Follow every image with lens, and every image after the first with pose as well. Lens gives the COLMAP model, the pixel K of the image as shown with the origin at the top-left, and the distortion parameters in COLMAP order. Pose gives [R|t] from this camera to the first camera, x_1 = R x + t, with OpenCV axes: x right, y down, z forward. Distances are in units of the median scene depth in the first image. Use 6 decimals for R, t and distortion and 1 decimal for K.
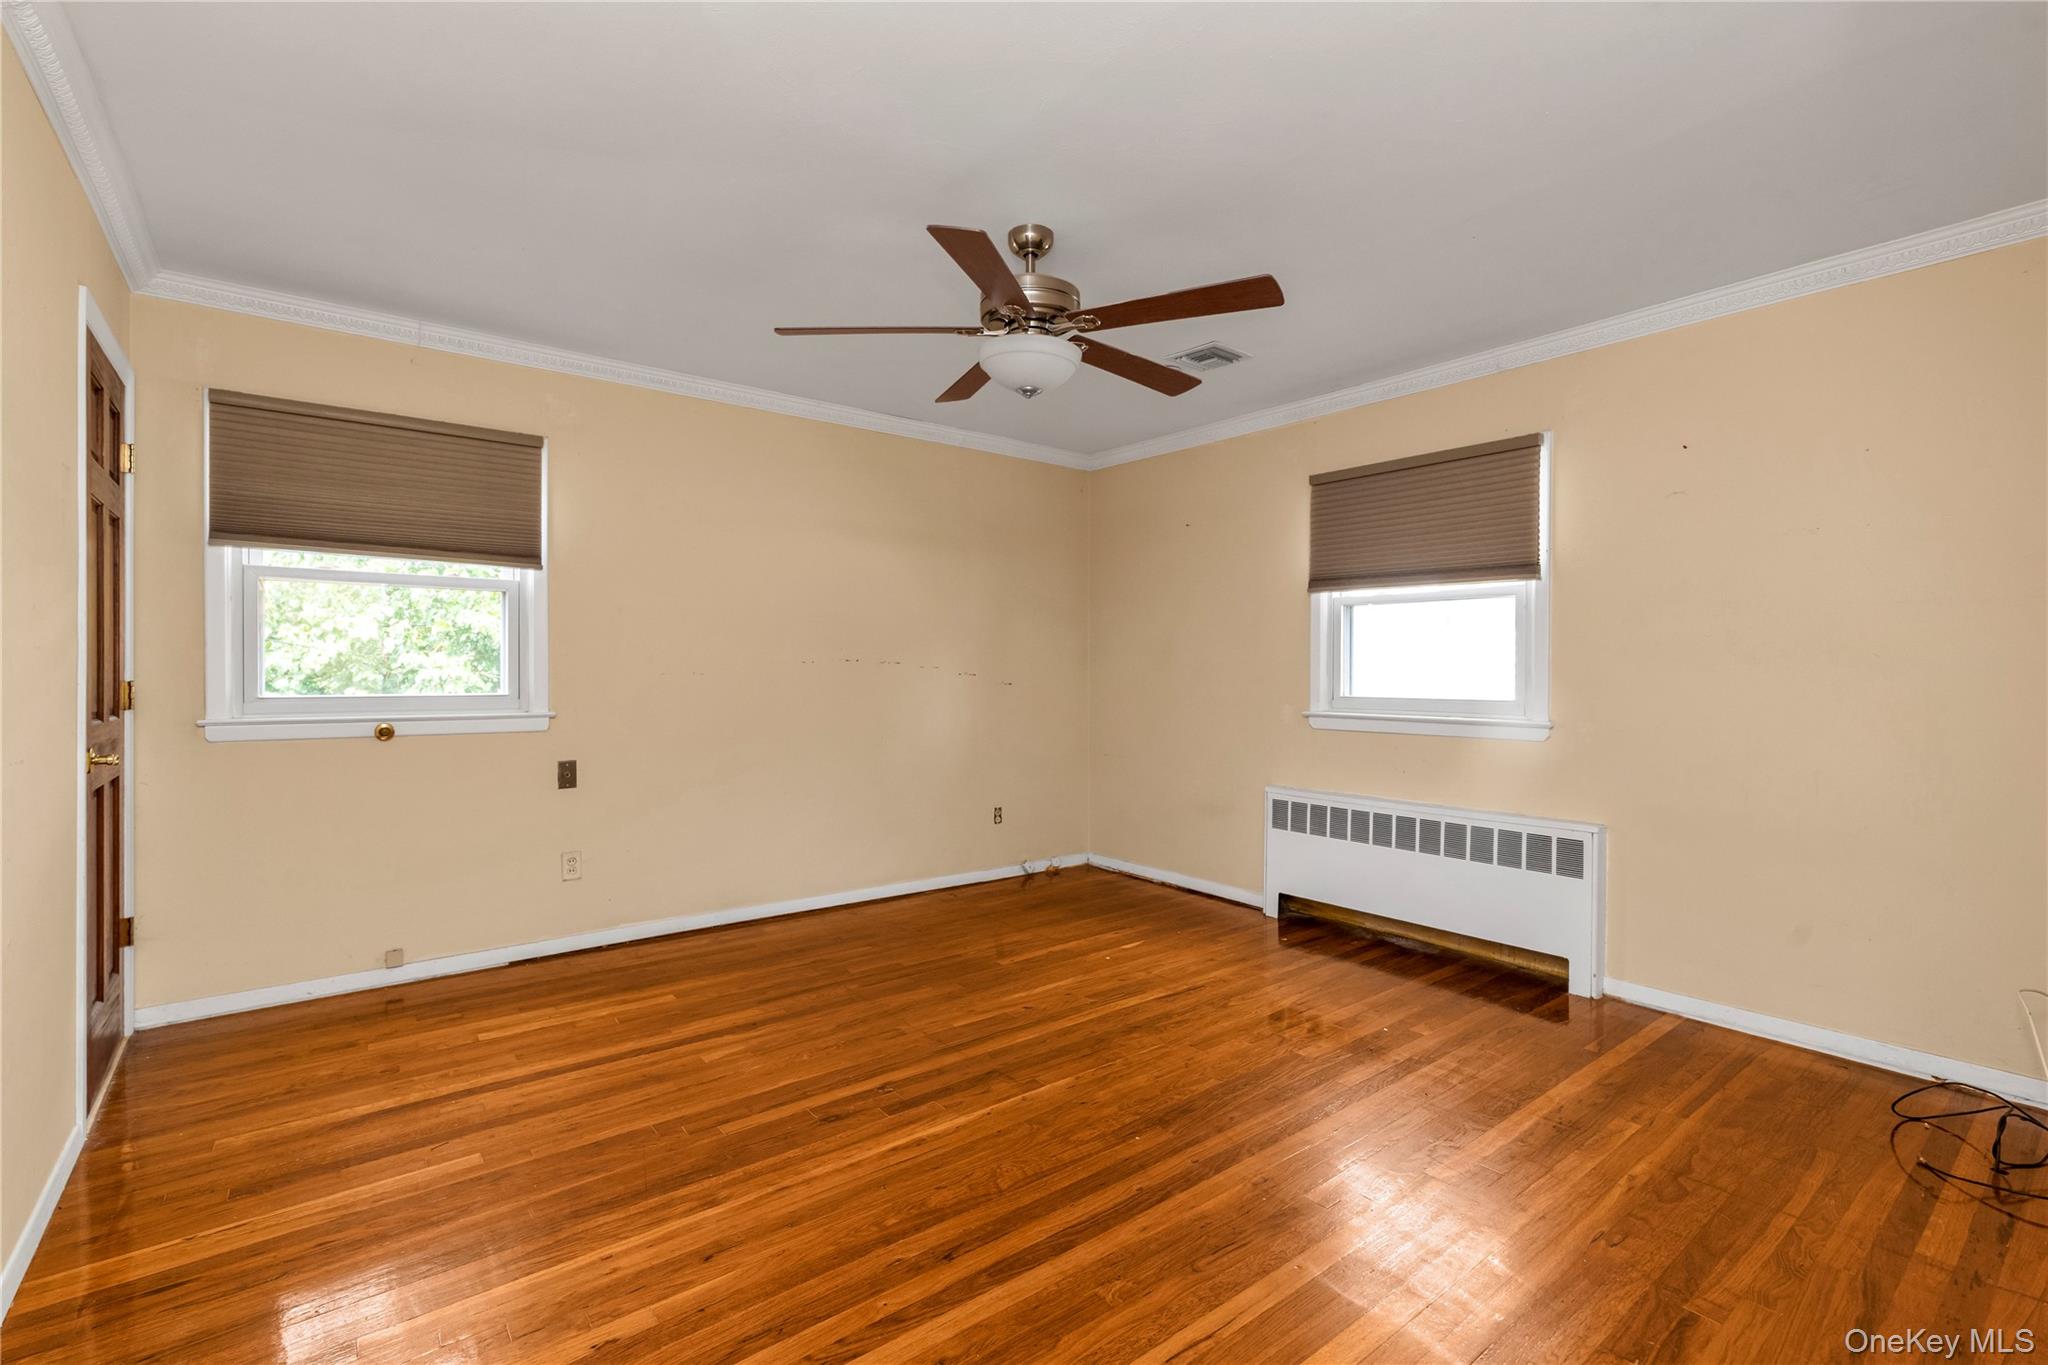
lens RADIAL K [[902.9, 0, 1013.4], [0, 902.9, 679.0], [0, 0, 1]] dist [0.002314, 0.000519]
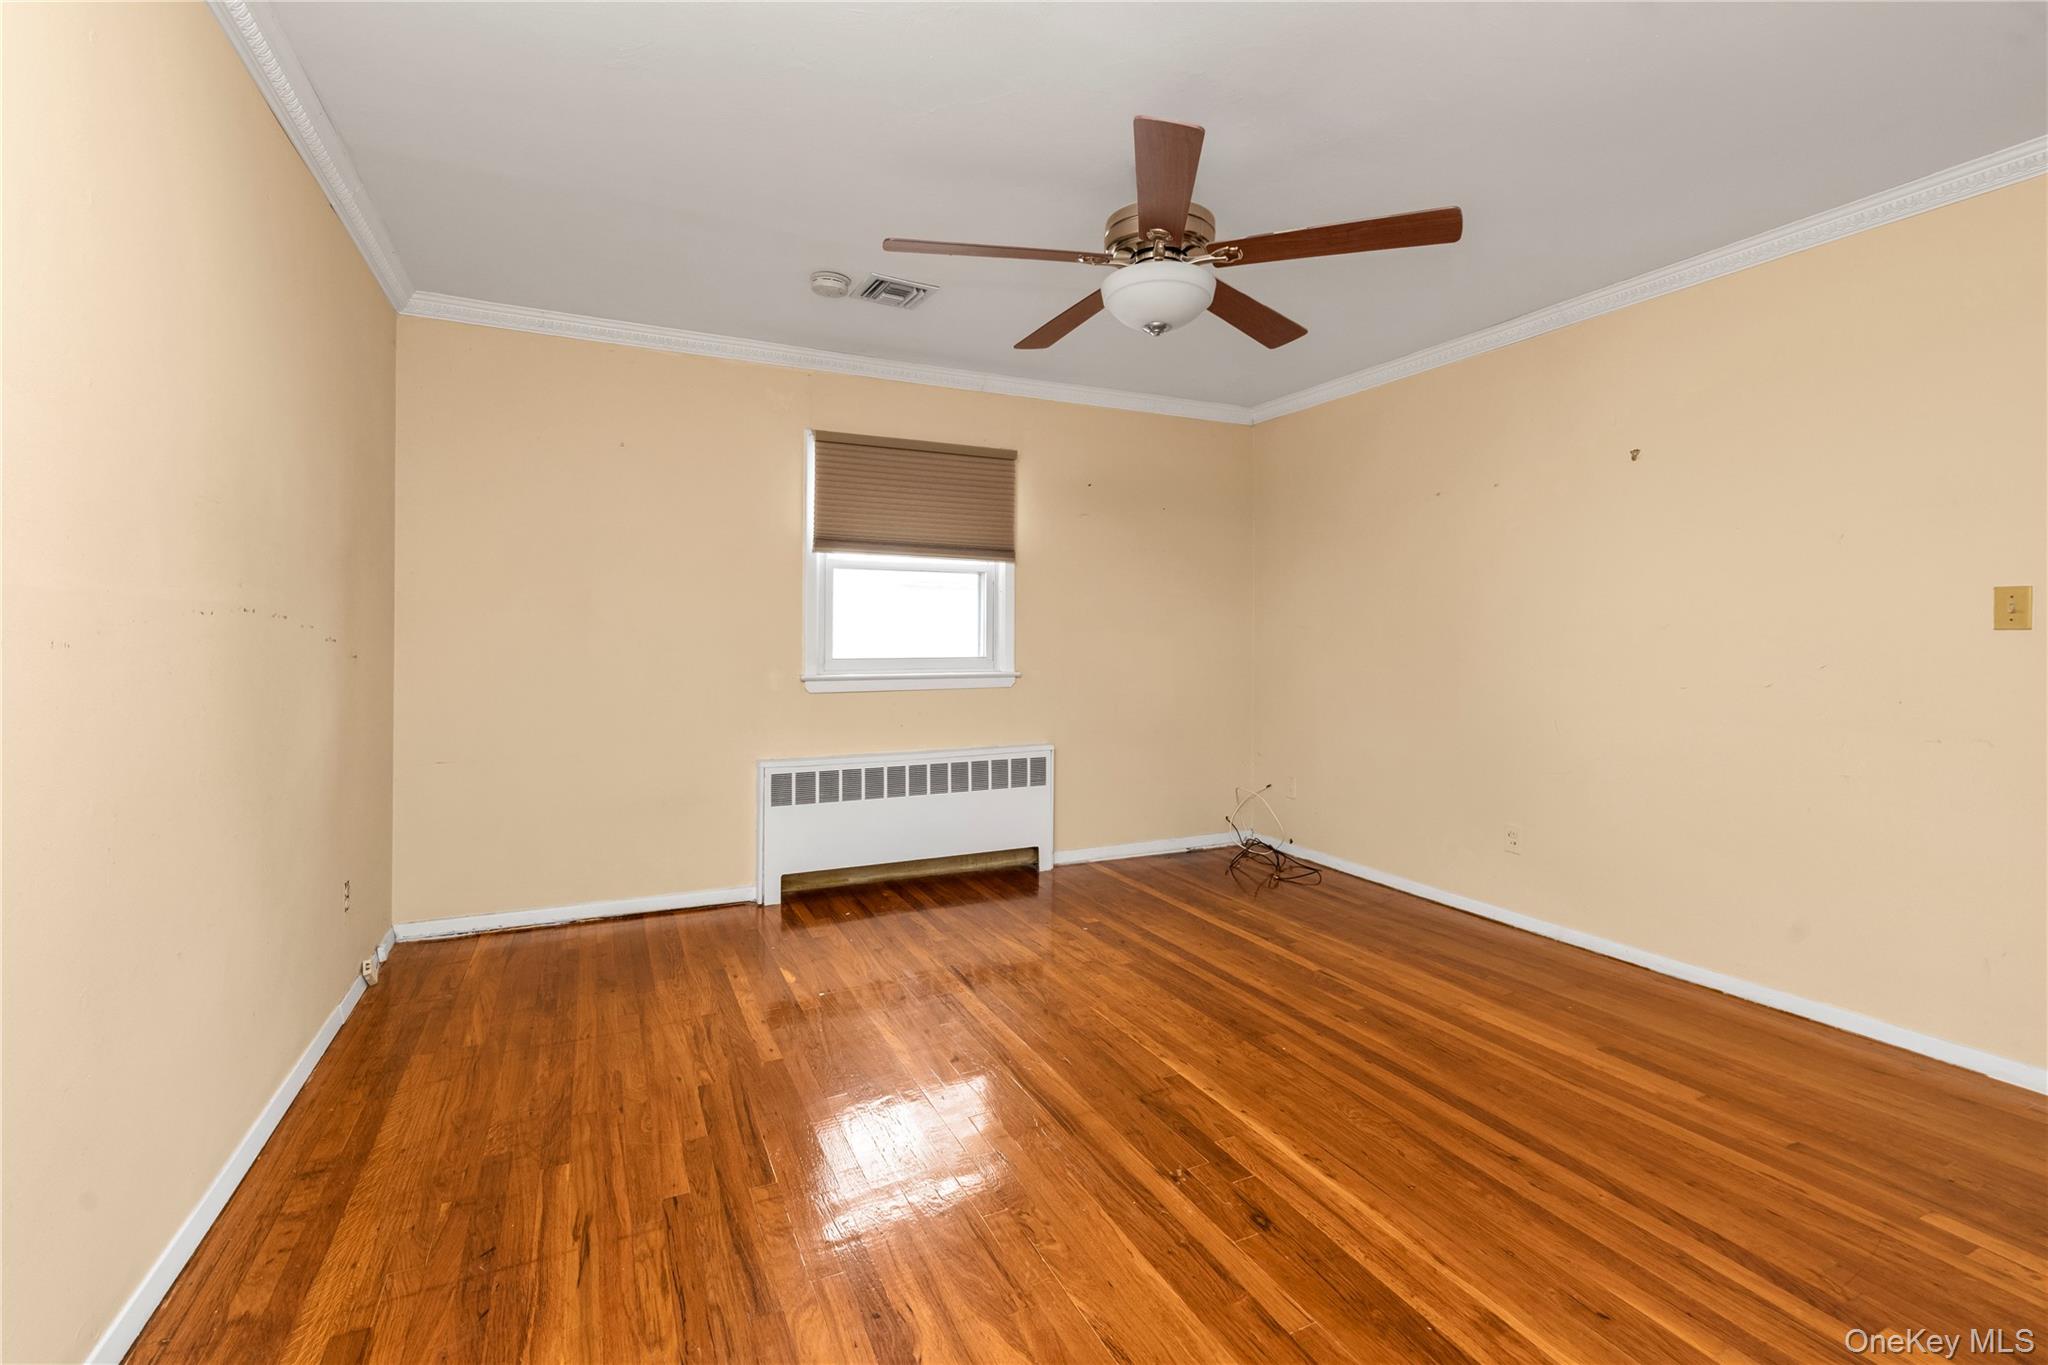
lens RADIAL K [[902.9, 0, 1016.3], [0, 902.9, 631.9], [0, 0, 1]] dist [0.002314, 0.000519]
pose [[0.219129, 0.001343, 0.975695, -0.699463], [0.007193, 0.999970, -0.002992, -0.006986], [-0.975669, 0.007673, 0.219112, 0.726223]]
